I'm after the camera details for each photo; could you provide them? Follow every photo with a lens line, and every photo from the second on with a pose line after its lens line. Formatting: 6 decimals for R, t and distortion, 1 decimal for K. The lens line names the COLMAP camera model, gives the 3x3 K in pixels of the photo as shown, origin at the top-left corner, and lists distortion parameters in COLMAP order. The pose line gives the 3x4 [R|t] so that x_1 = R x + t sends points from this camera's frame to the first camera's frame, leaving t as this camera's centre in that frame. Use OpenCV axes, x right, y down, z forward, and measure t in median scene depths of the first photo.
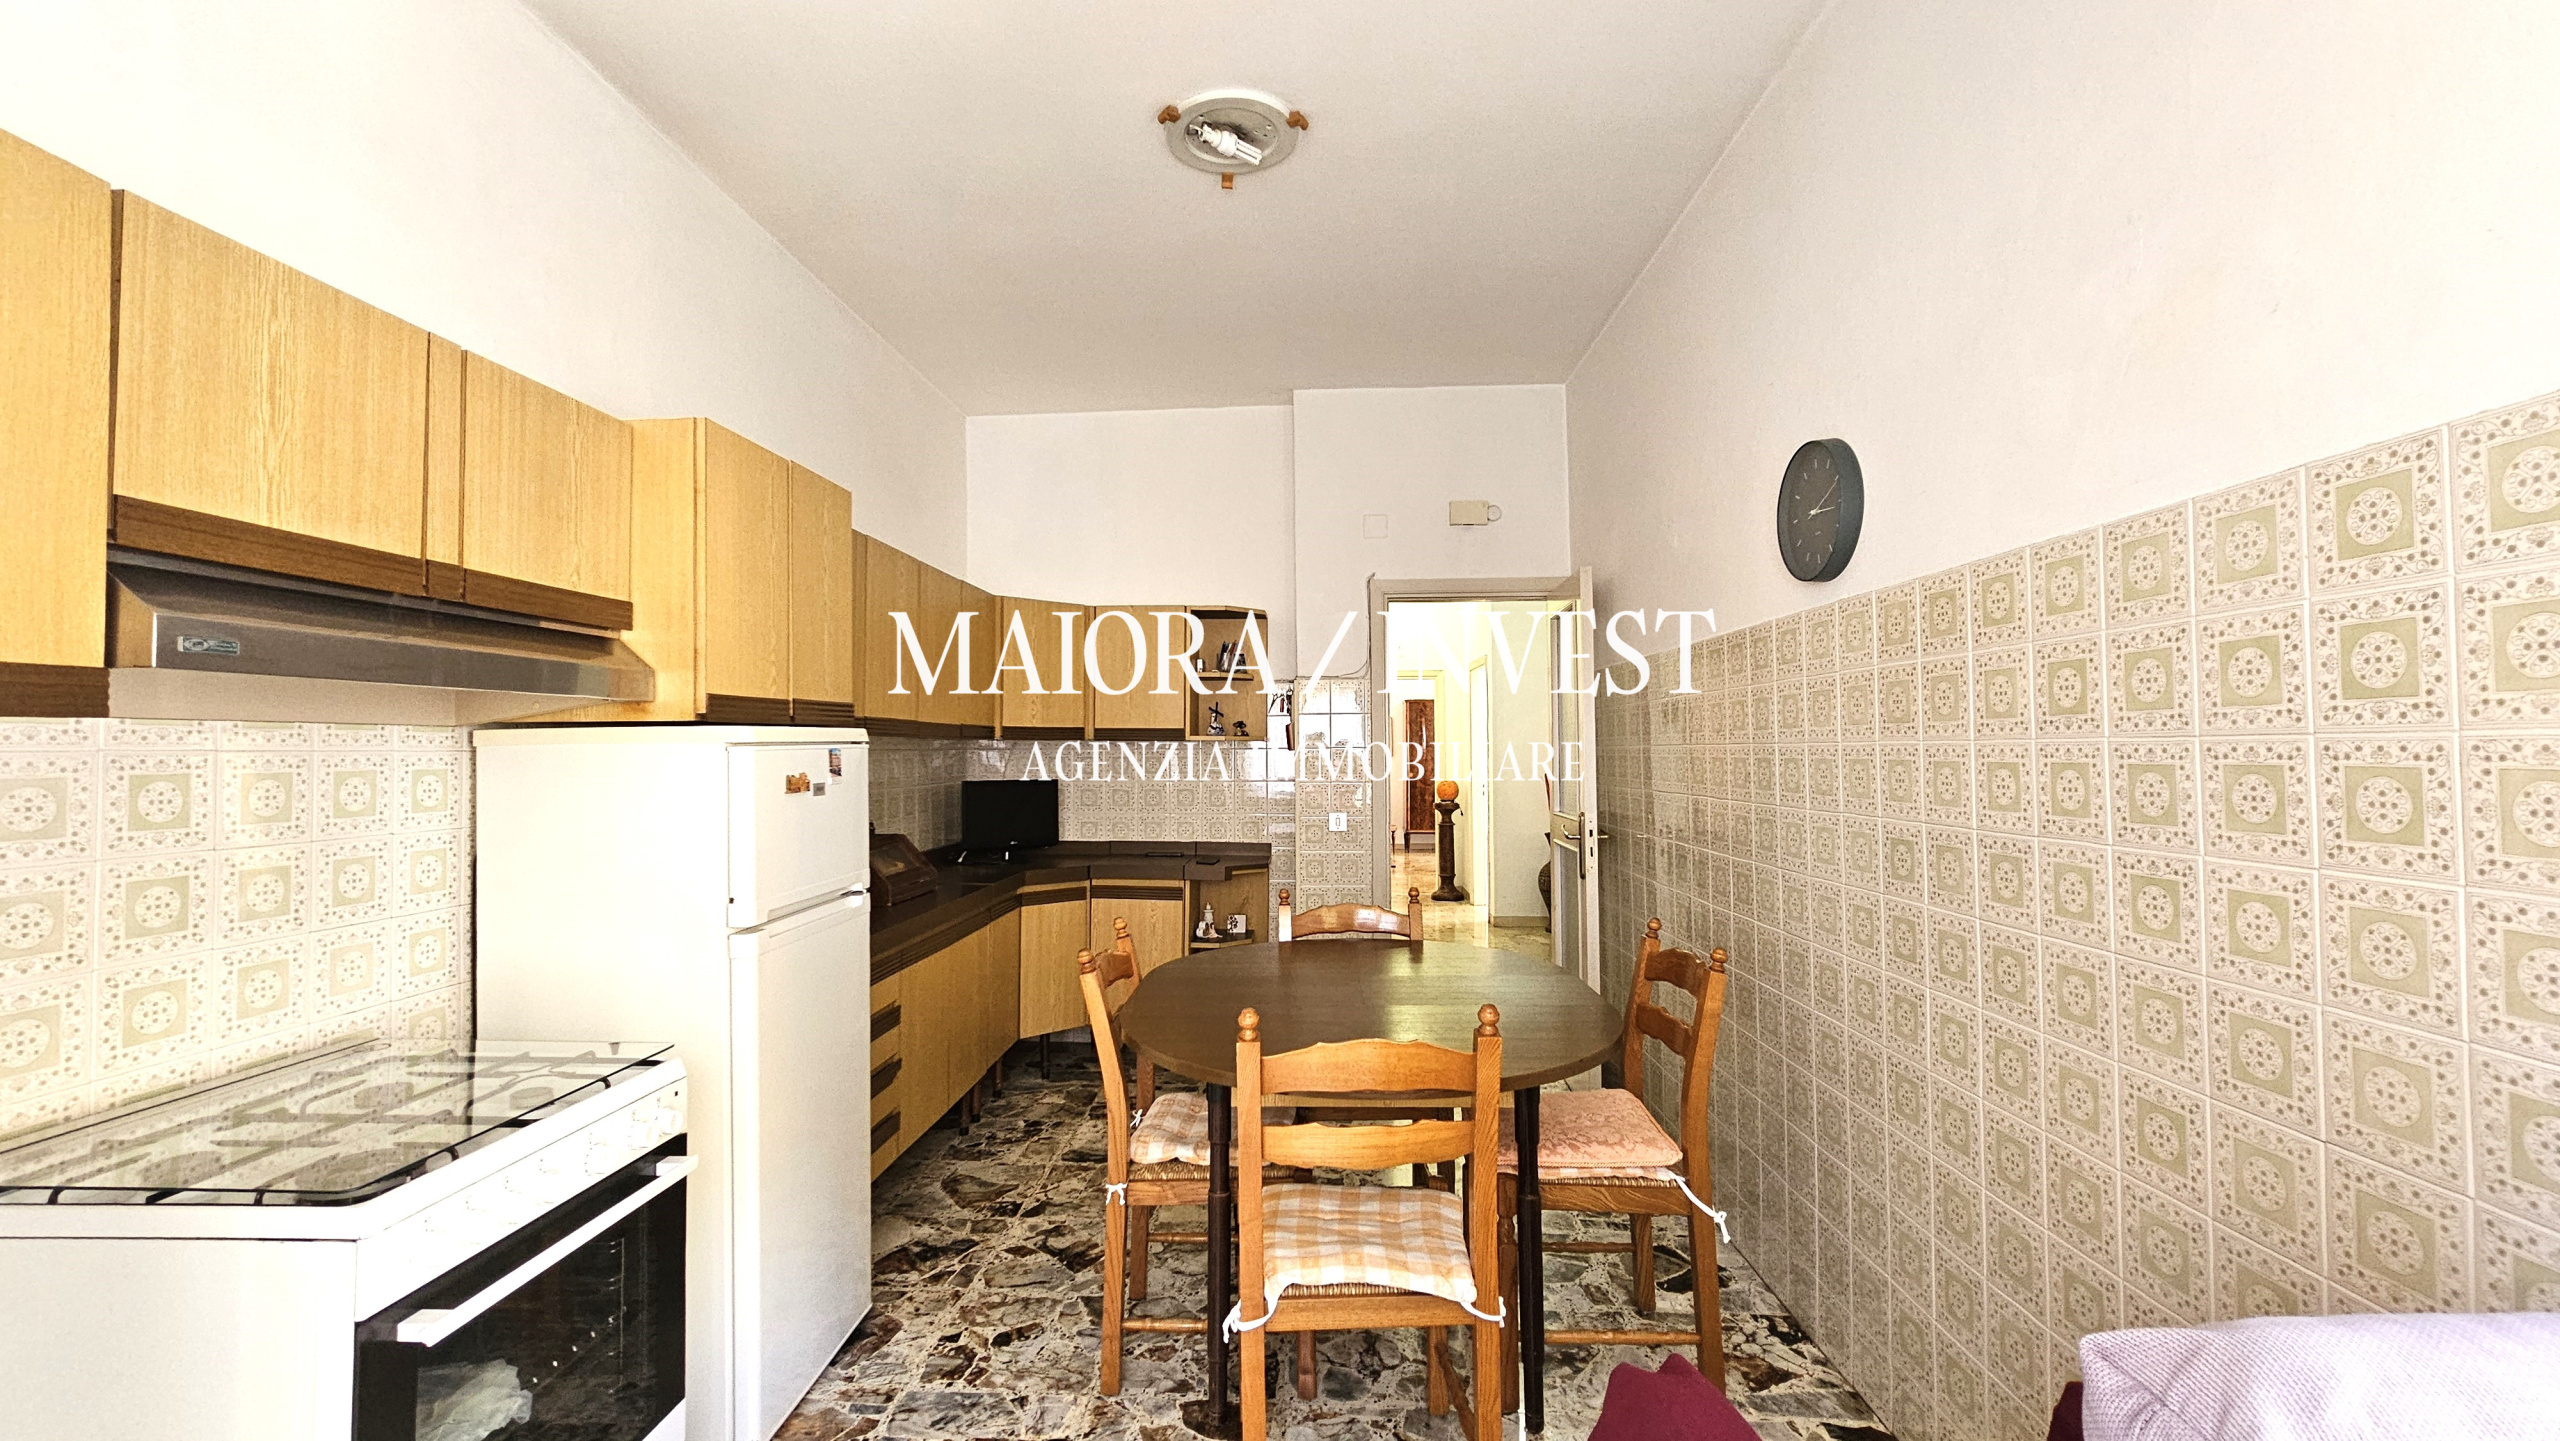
lens RADIAL K [[1054.4, 0, 1265.1], [0, 1054.4, 721.7], [0, 0, 1]] dist [-0.000058, -0.000011]
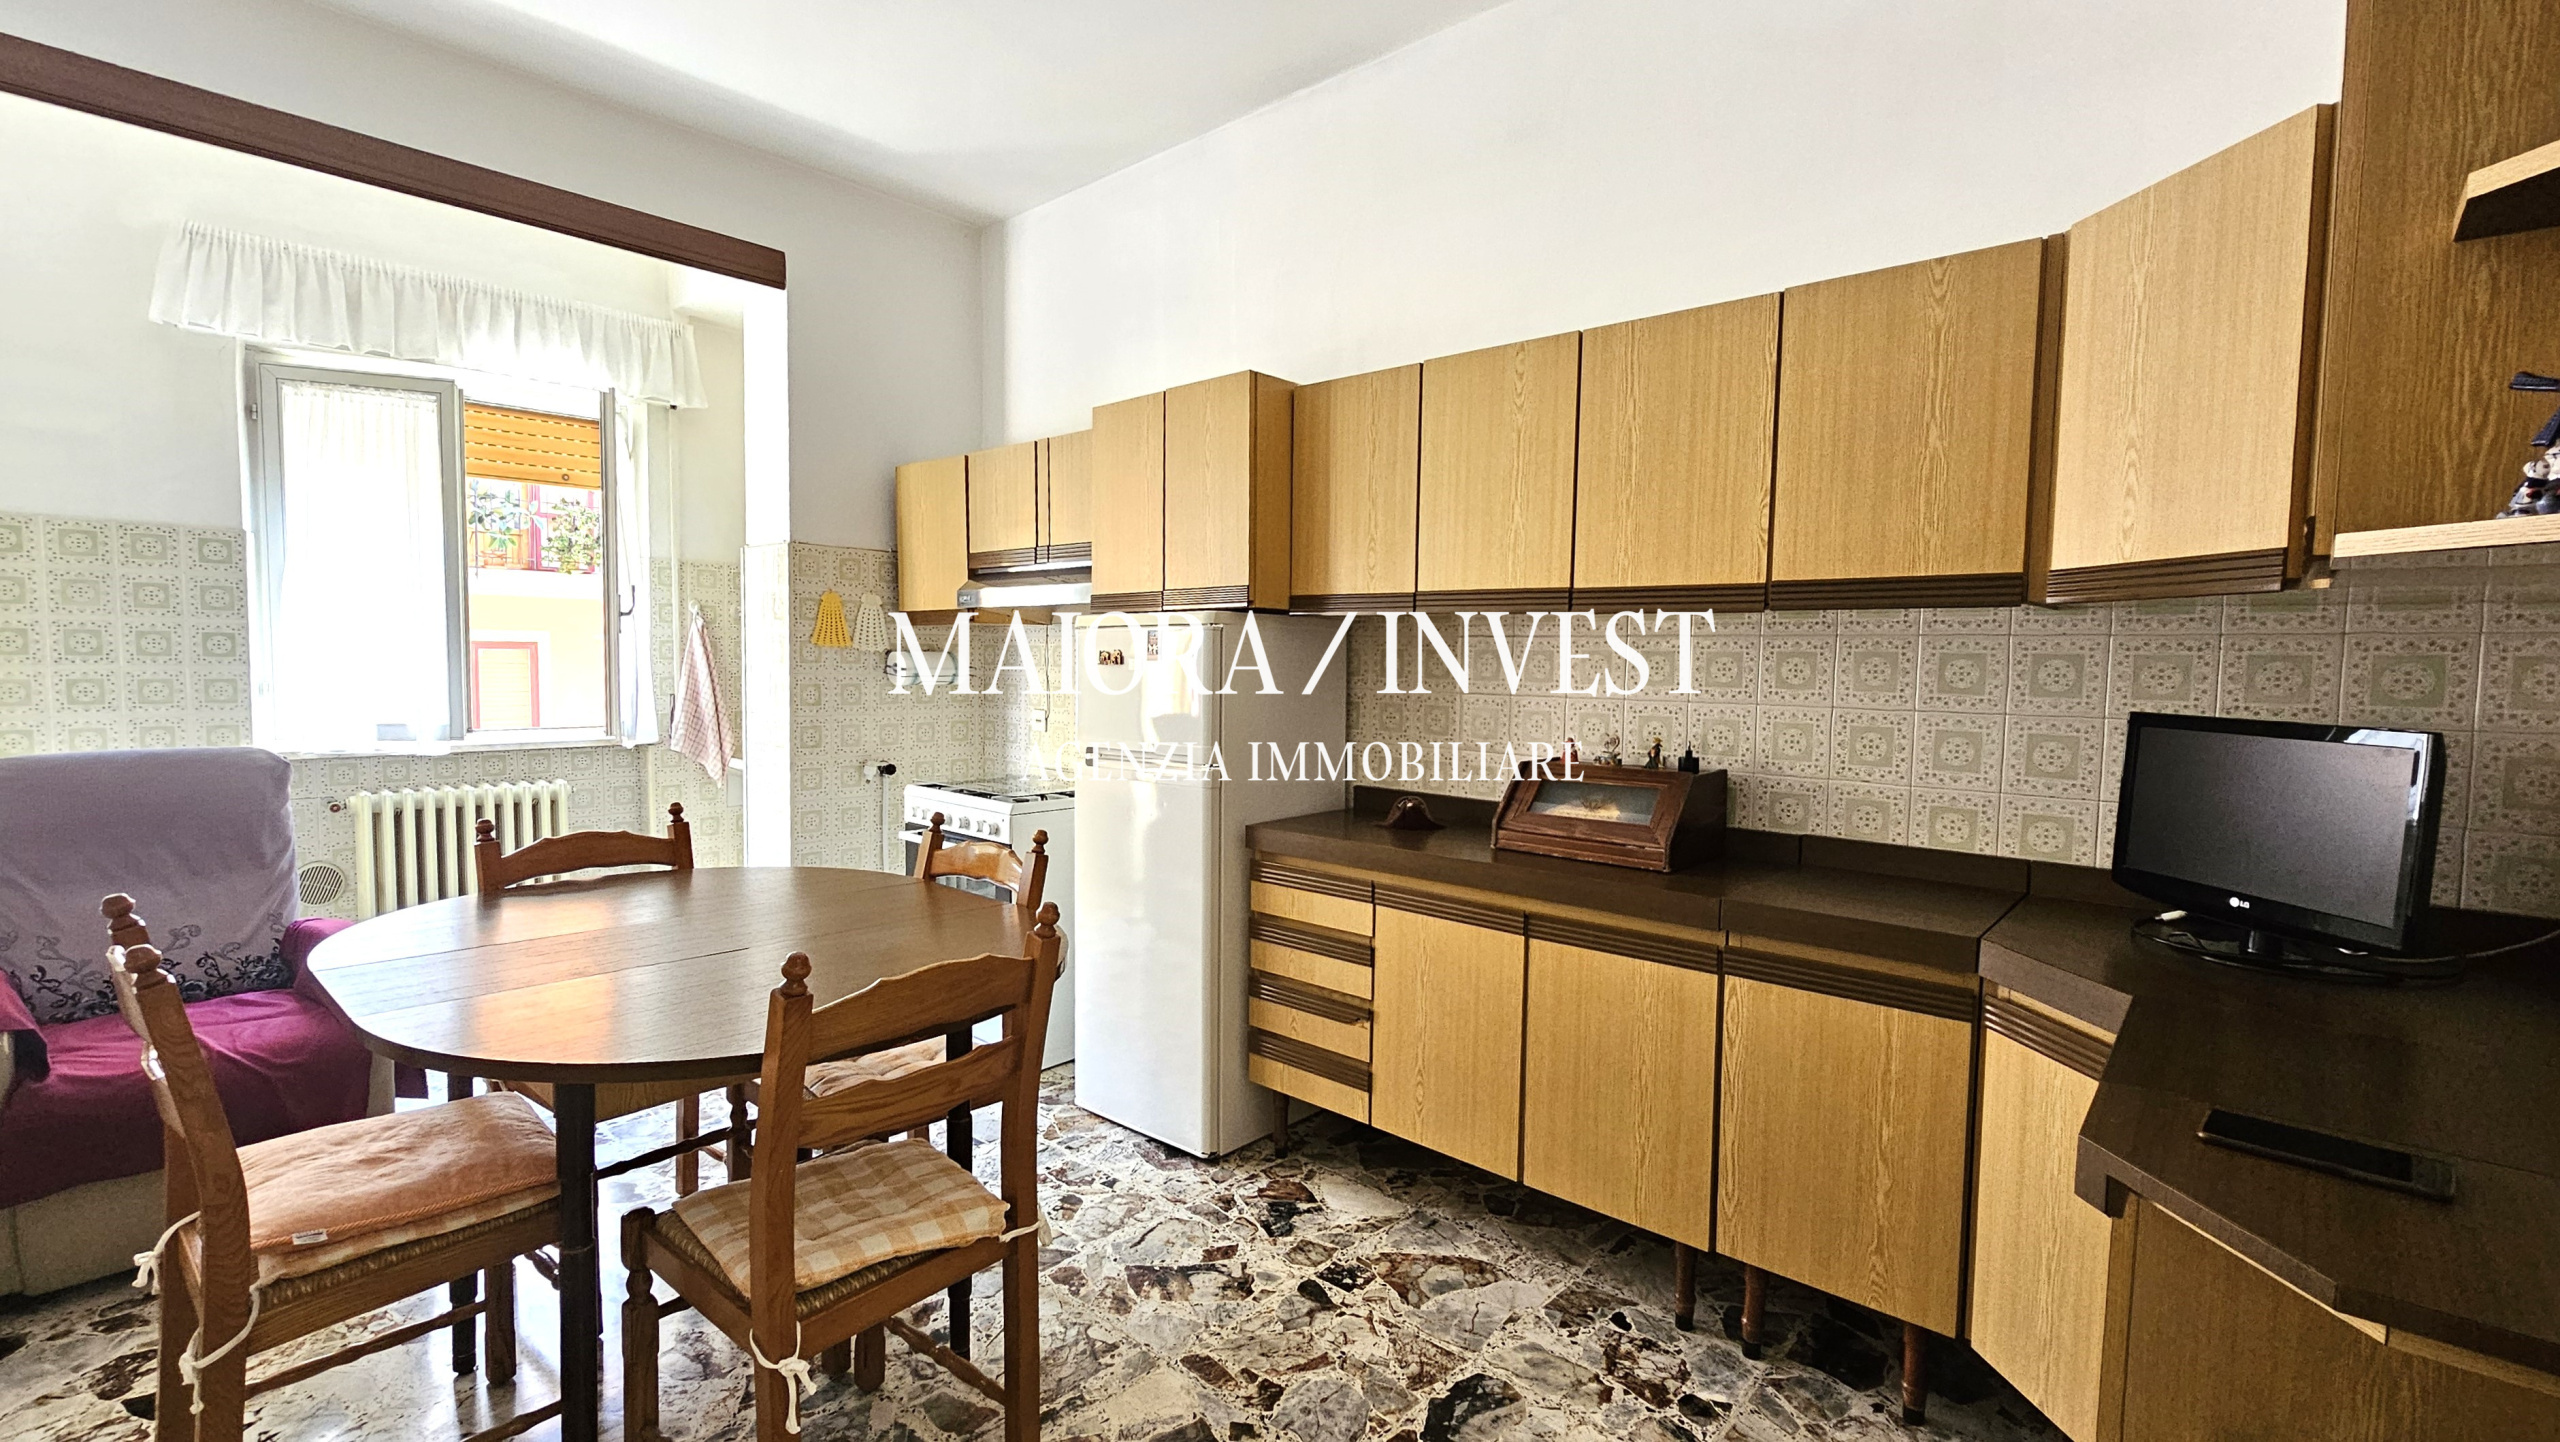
lens RADIAL K [[1091.7, 0, 1159.6], [0, 1091.7, 714.9], [0, 0, 1]] dist [0.000575, -0.000019]
pose [[-0.676328, 0.055981, -0.734470, 0.350149], [0.021871, 0.998194, 0.055943, 0.045118], [0.736275, 0.021772, -0.676332, 1.388792]]
